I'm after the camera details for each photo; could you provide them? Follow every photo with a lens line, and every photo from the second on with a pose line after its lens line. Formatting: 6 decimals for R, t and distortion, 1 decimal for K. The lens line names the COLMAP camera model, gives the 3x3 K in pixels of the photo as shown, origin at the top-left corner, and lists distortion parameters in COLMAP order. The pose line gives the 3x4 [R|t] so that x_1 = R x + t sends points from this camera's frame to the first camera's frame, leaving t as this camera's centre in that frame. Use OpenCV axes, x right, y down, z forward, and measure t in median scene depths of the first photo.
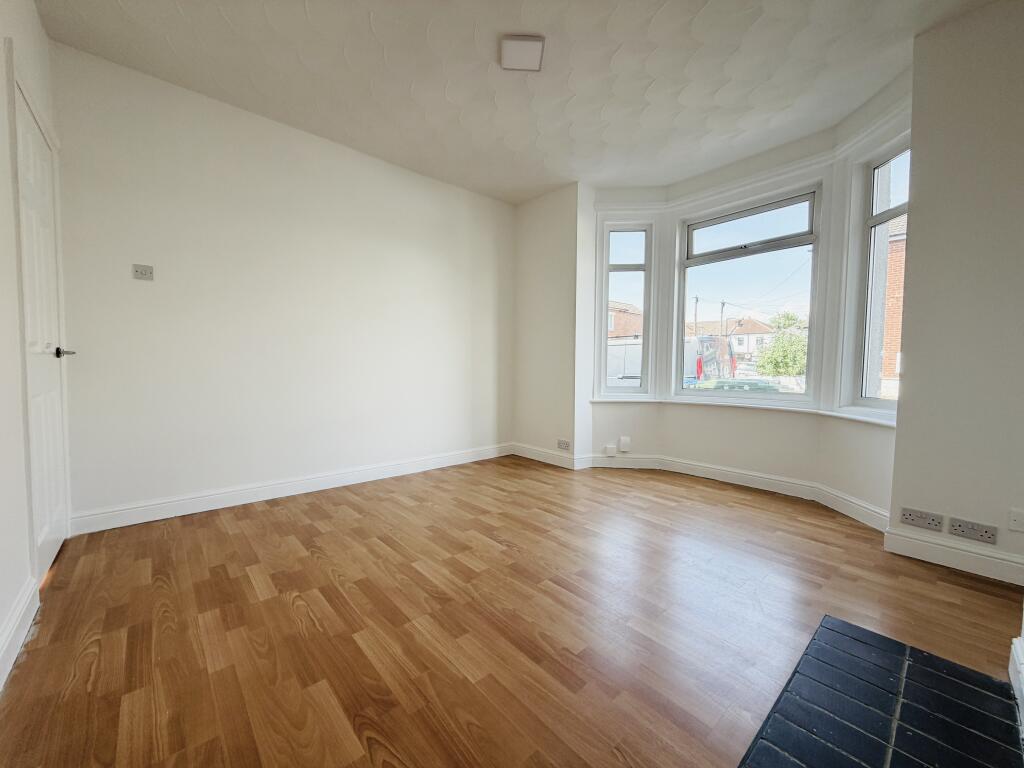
lens RADIAL K [[405.7, 0, 511.6], [0, 405.7, 385.8], [0, 0, 1]] dist [0.001384, 0.000172]
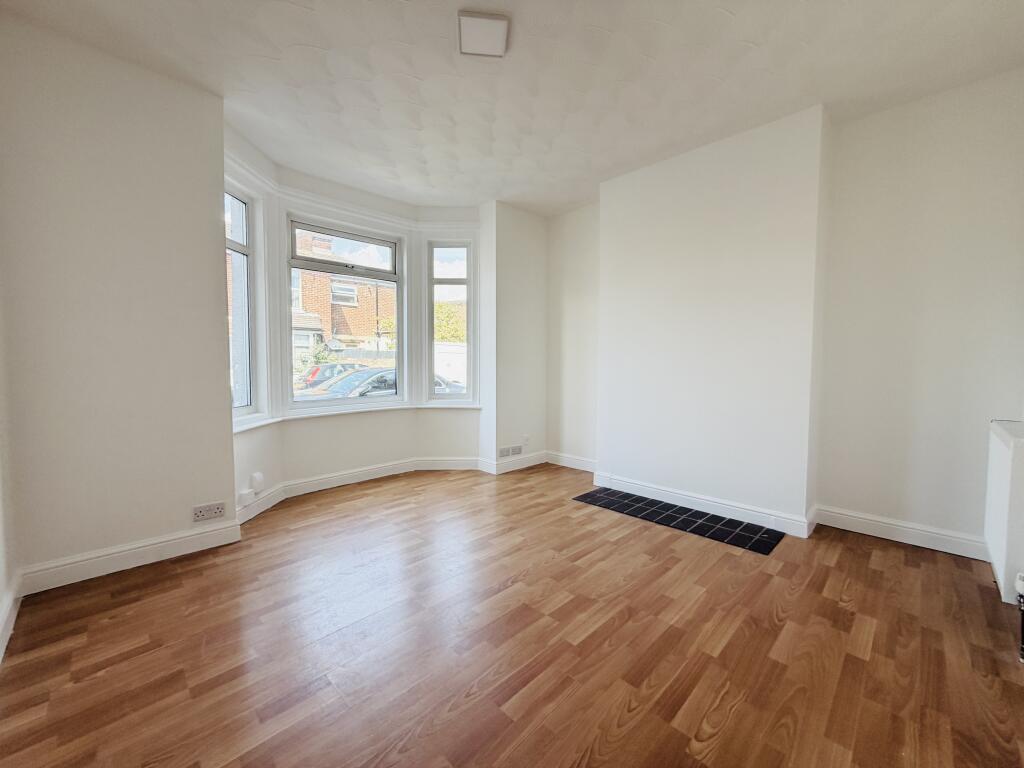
lens RADIAL K [[405.7, 0, 512.3], [0, 405.7, 382.4], [0, 0, 1]] dist [0.001384, 0.000172]
pose [[-0.054811, -0.054282, 0.997020, -0.816860], [0.046852, 0.997282, 0.056872, -0.103620], [-0.997397, 0.049830, -0.052119, 0.921572]]
